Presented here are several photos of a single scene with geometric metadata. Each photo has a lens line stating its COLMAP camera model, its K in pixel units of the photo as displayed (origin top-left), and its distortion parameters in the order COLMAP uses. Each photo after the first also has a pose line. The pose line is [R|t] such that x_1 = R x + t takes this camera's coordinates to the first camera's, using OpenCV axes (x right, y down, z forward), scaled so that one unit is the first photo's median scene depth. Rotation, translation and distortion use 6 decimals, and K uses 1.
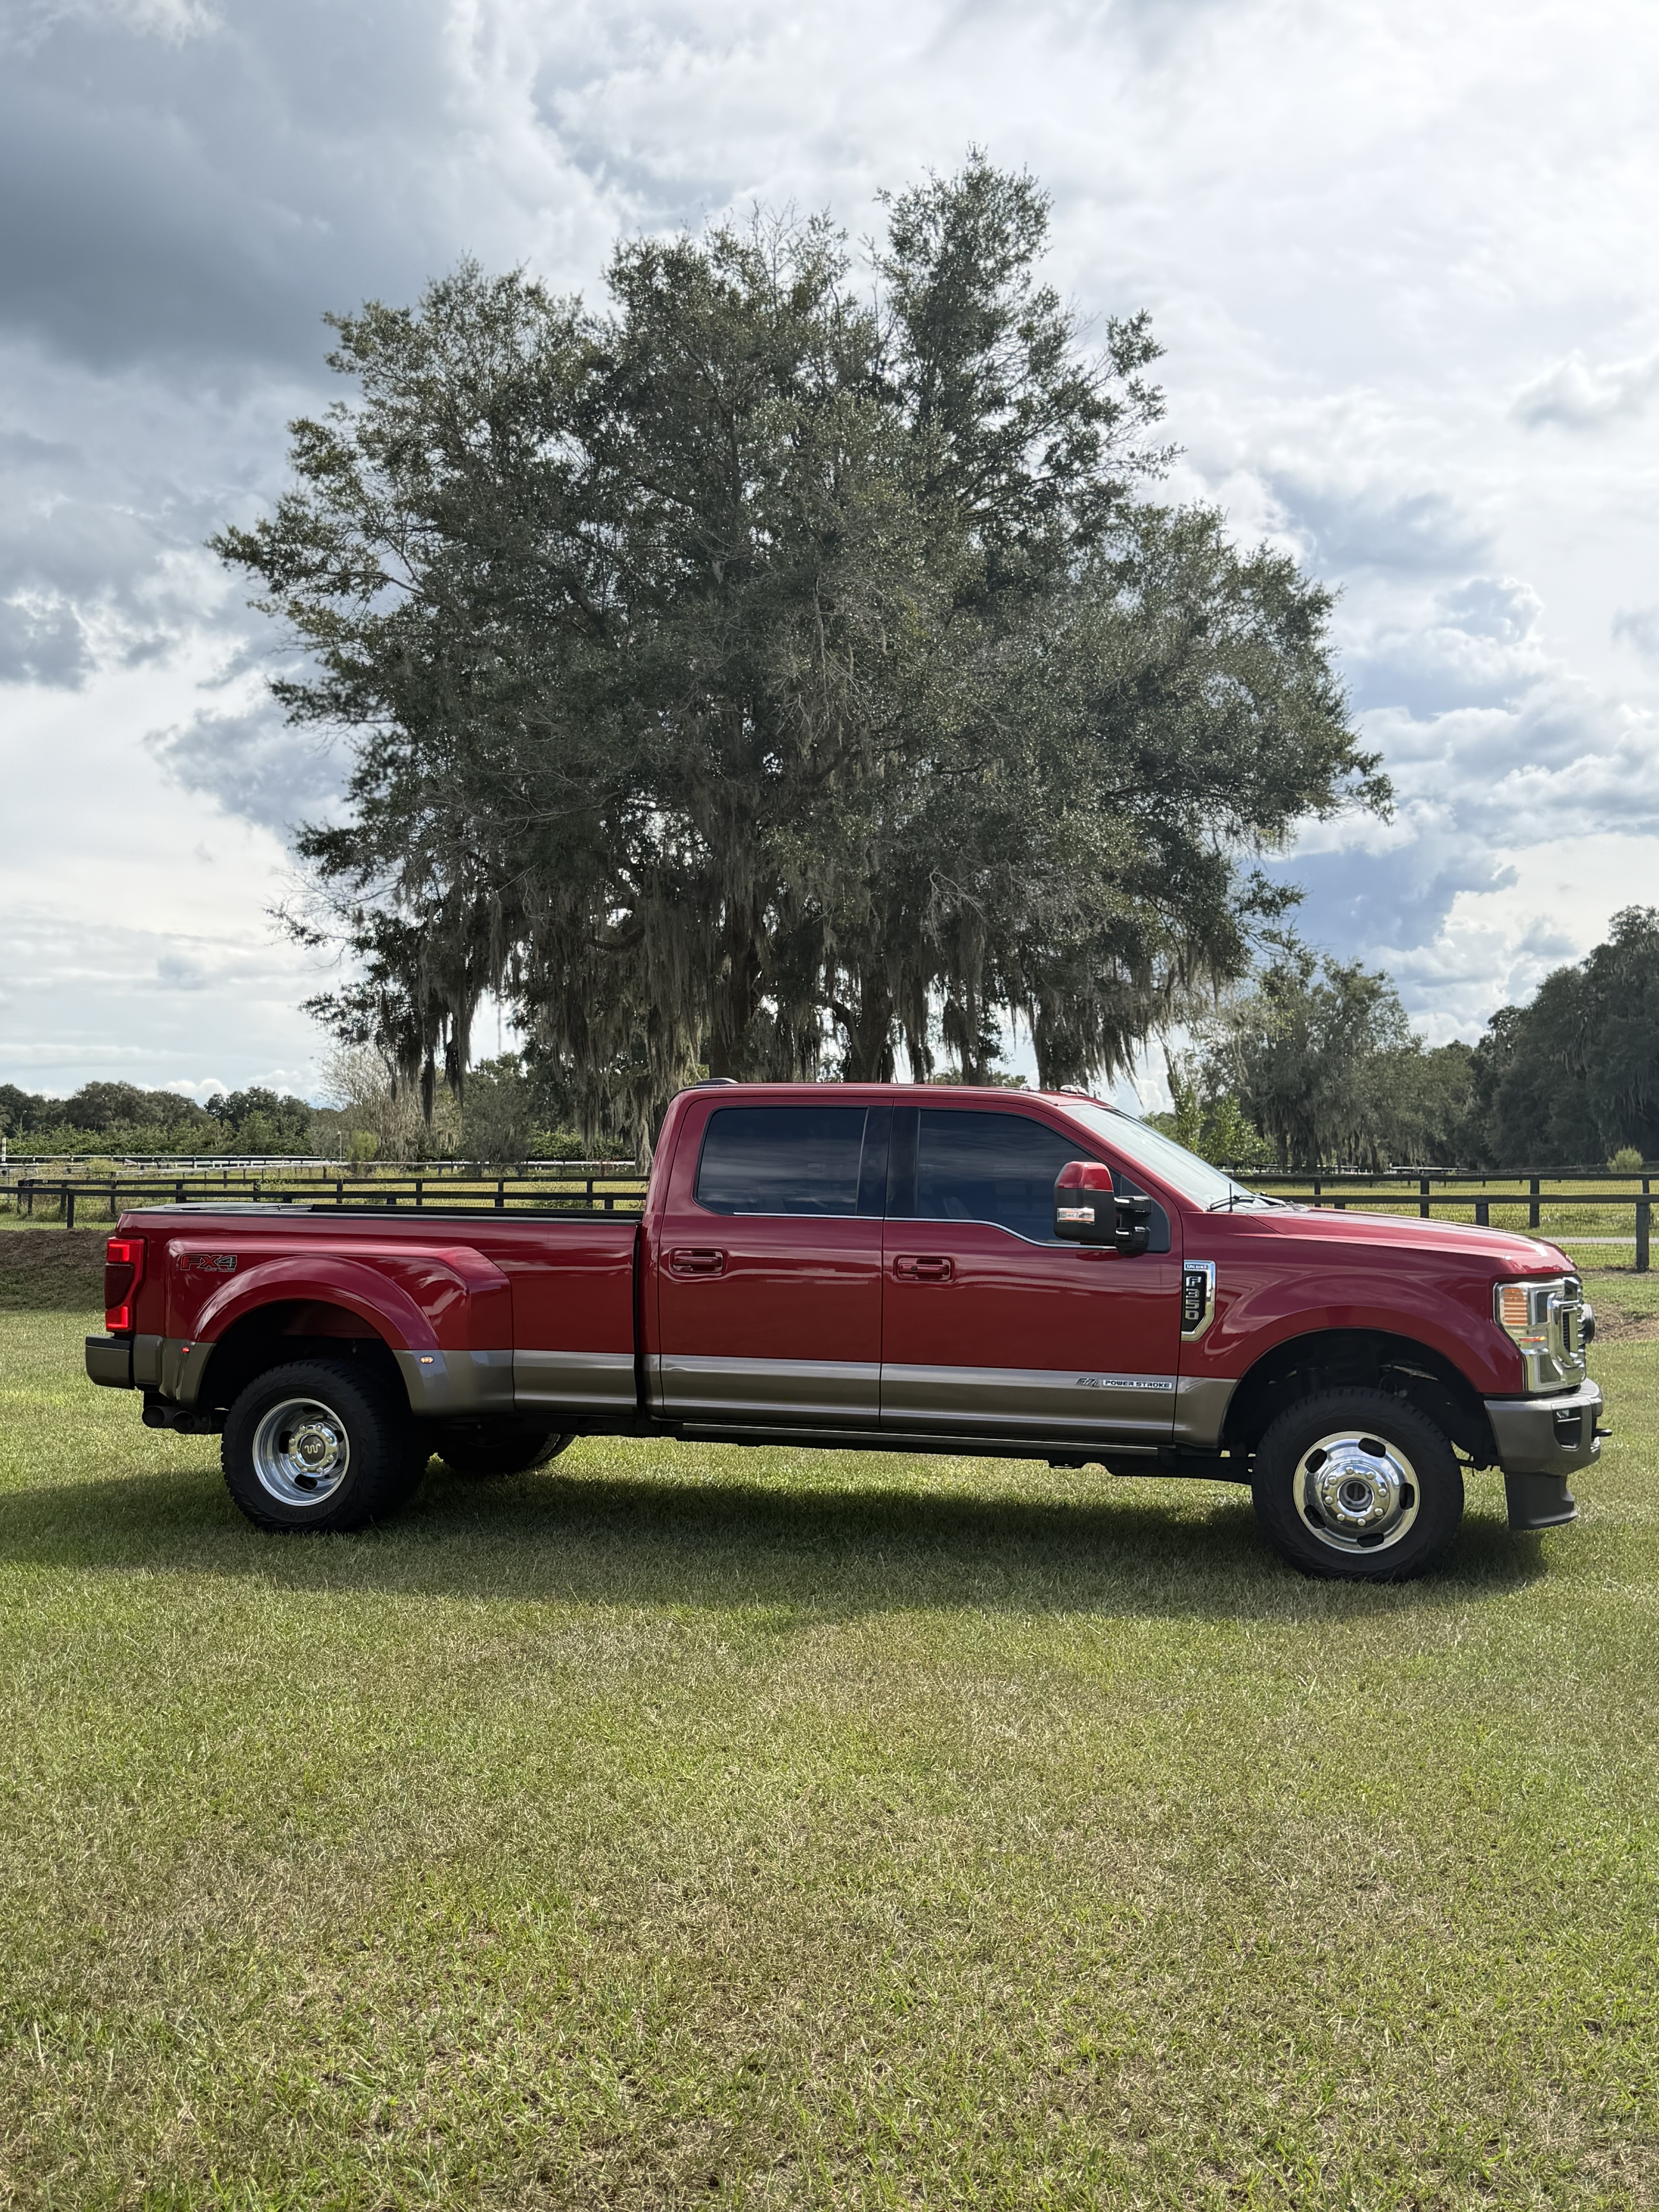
lens RADIAL K [[2106.5, 0, 829.5], [0, 2106.5, 1106.0], [0, 0, 1]] dist [0.017942, -0.002557]
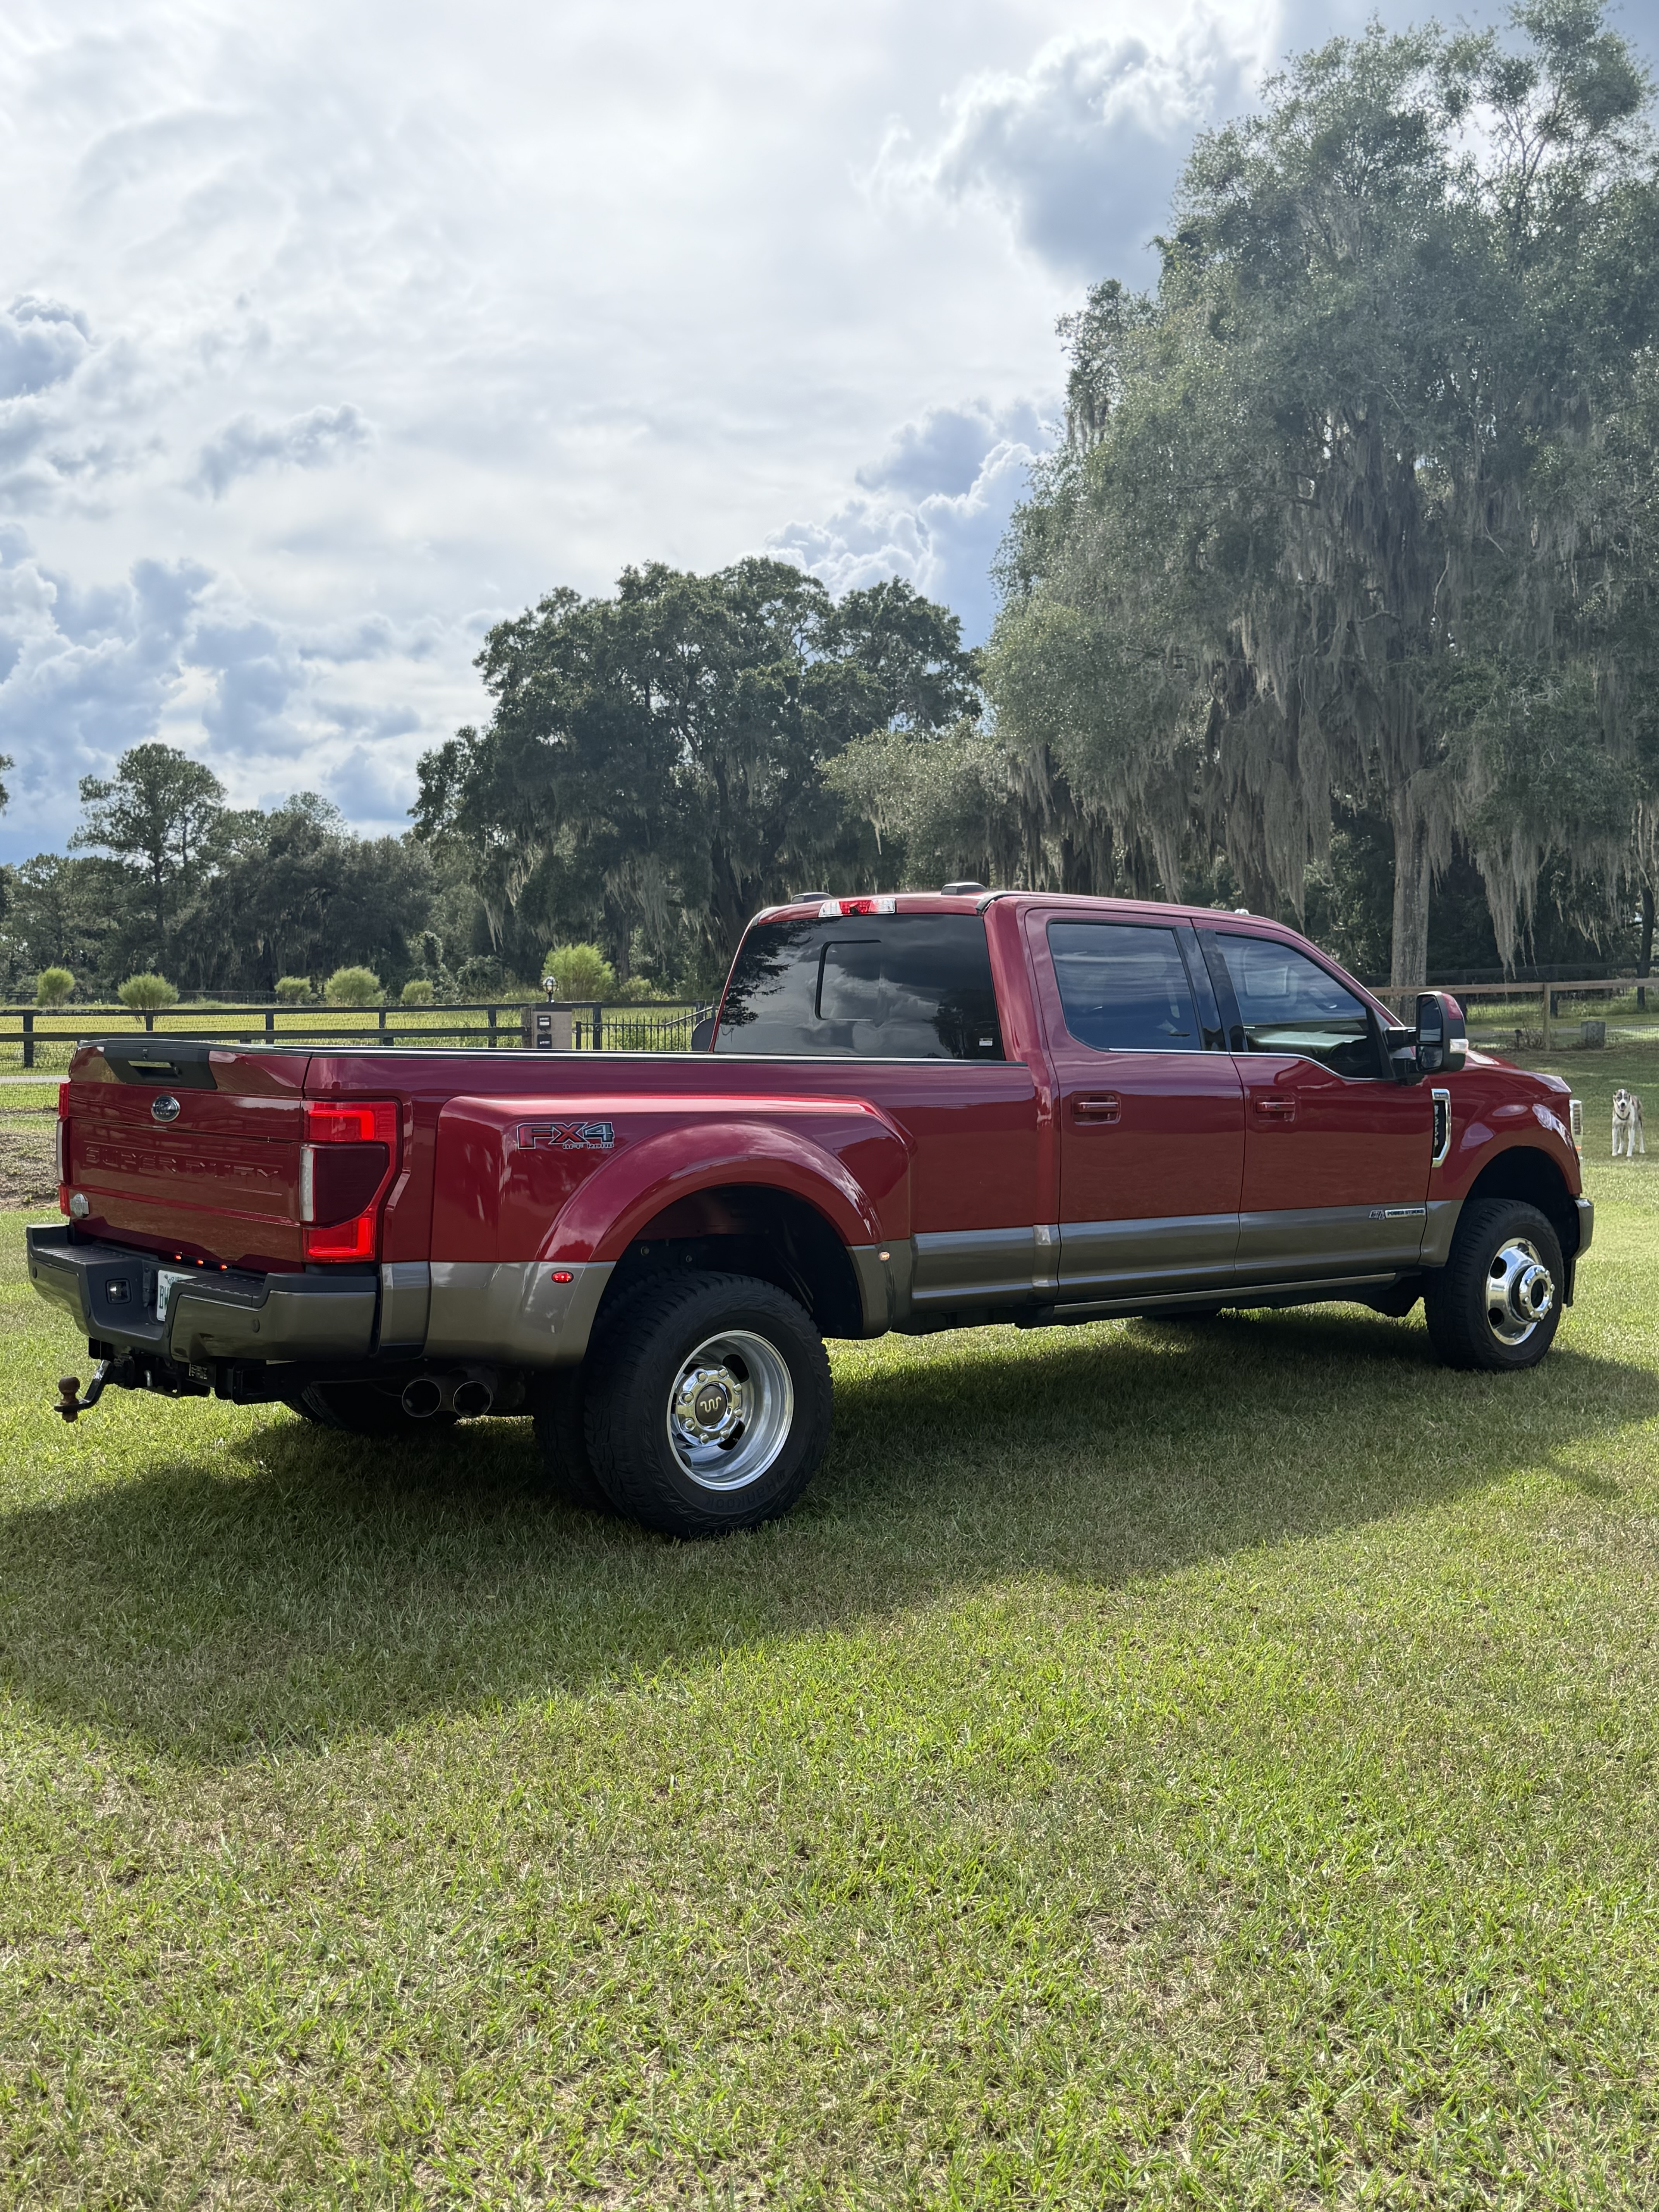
lens RADIAL K [[2106.5, 0, 829.5], [0, 2106.5, 1106.0], [0, 0, 1]] dist [0.017942, -0.002557]
pose [[0.568162, -0.033162, 0.822248, -0.844915], [-0.029814, 0.997702, 0.060840, 0.027841], [-0.822376, -0.059081, 0.565868, 0.658161]]
